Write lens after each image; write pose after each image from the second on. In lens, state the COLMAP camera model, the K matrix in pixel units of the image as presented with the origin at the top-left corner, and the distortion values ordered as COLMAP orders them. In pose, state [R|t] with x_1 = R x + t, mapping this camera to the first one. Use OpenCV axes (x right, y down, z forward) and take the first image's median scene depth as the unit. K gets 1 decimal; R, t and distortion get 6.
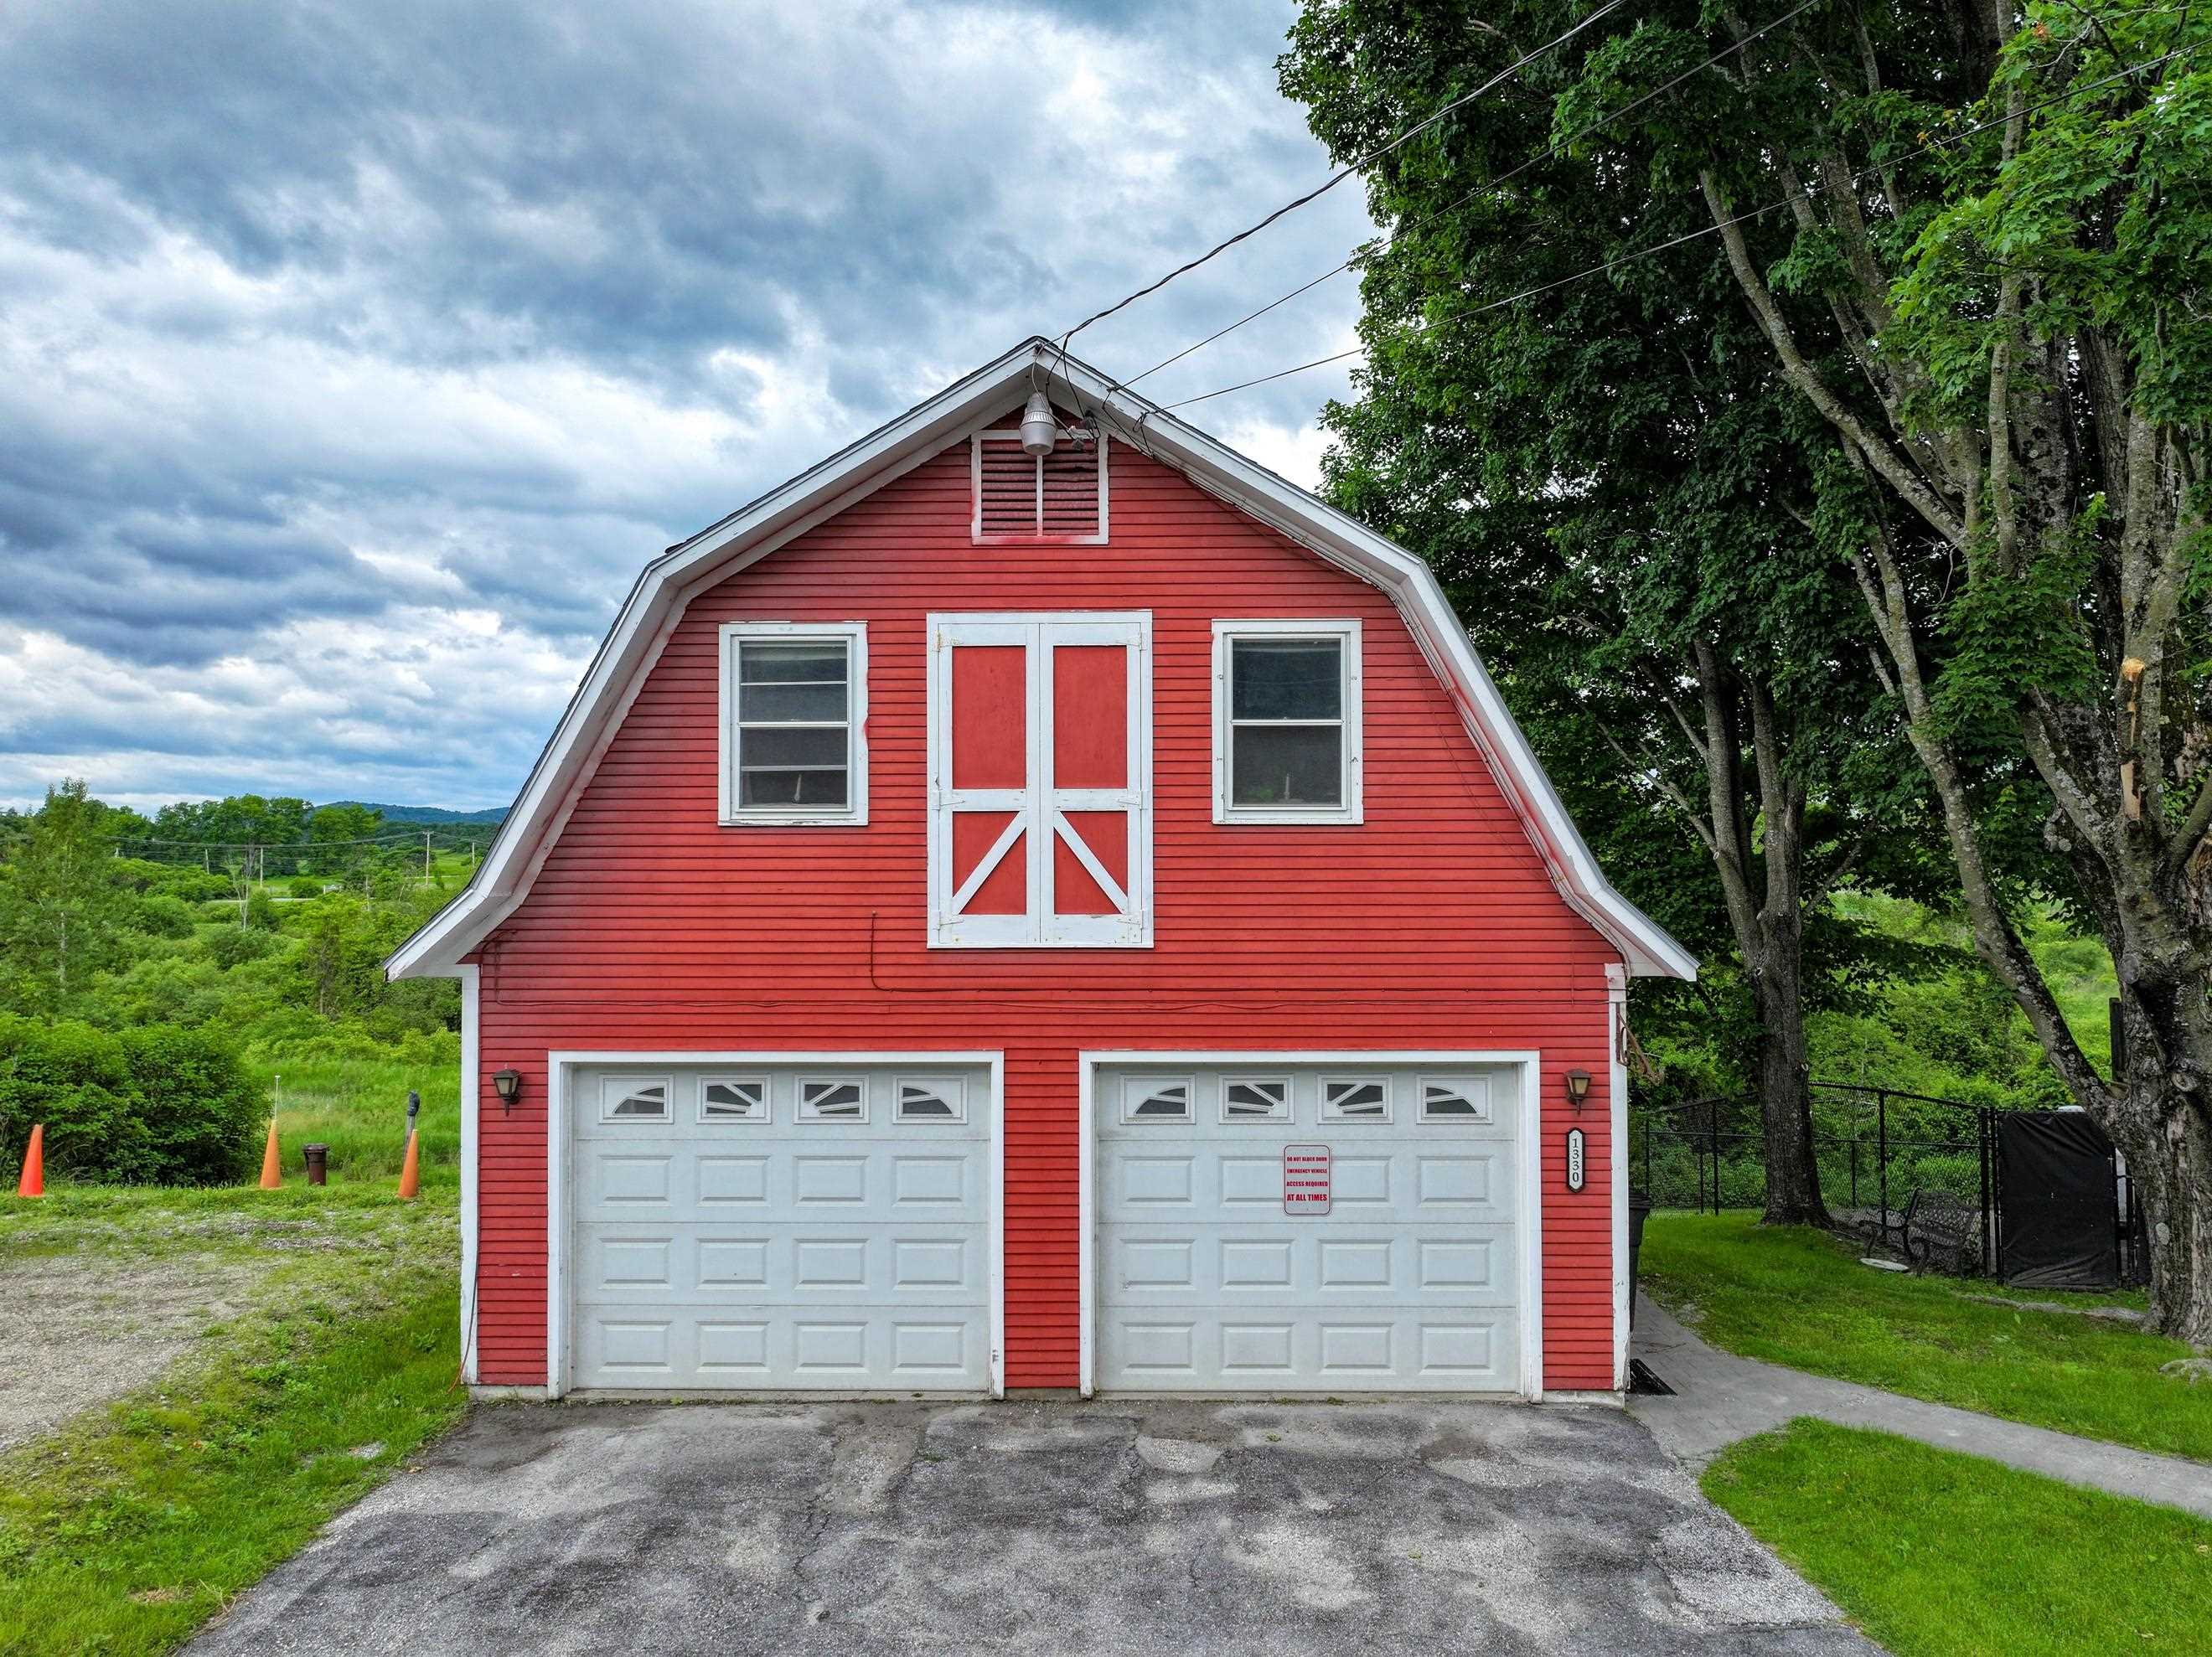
lens RADIAL K [[1546.7, 0, 1107.9], [0, 1546.7, 904.4], [0, 0, 1]] dist [-0.001283, 0.000712]
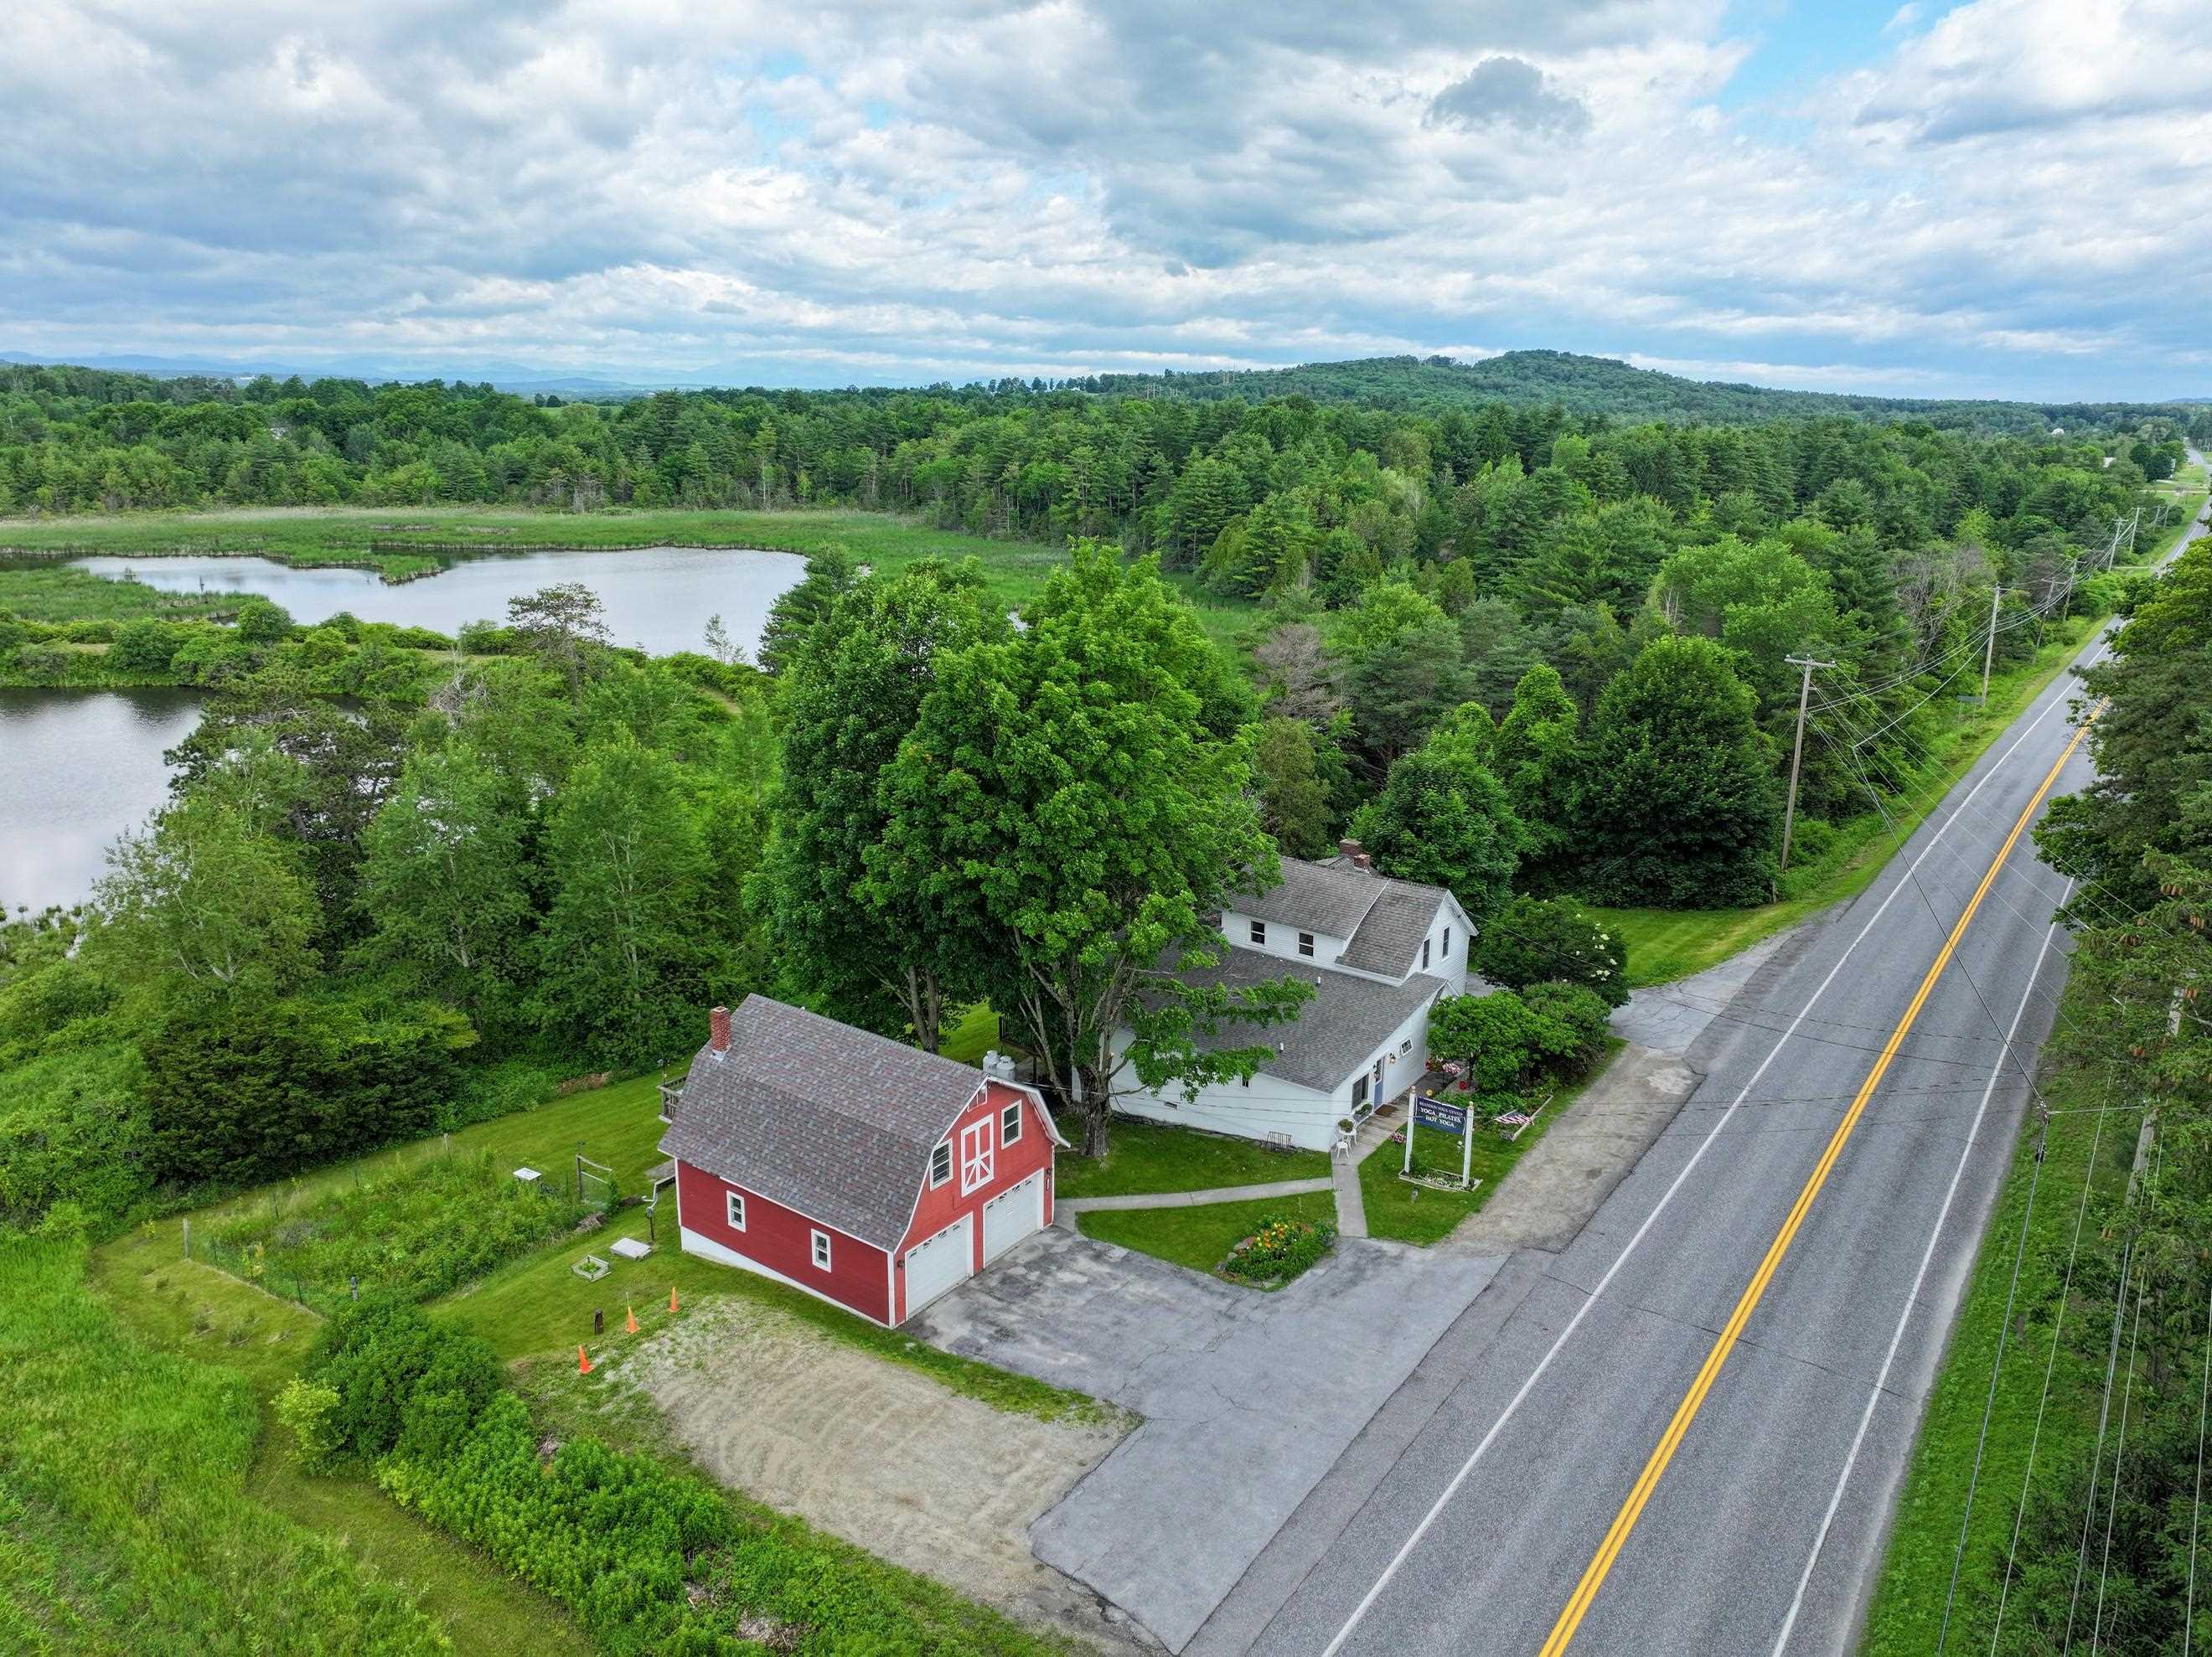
lens RADIAL K [[1536.6, 0, 1106.0], [0, 1536.6, 828.5], [0, 0, 1]] dist [0.013090, 0.004892]
pose [[0.579051, -0.216429, 0.786039, -3.254953], [-0.006367, 0.962891, 0.269815, -2.285120], [-0.815266, -0.161242, 0.556185, -1.737748]]
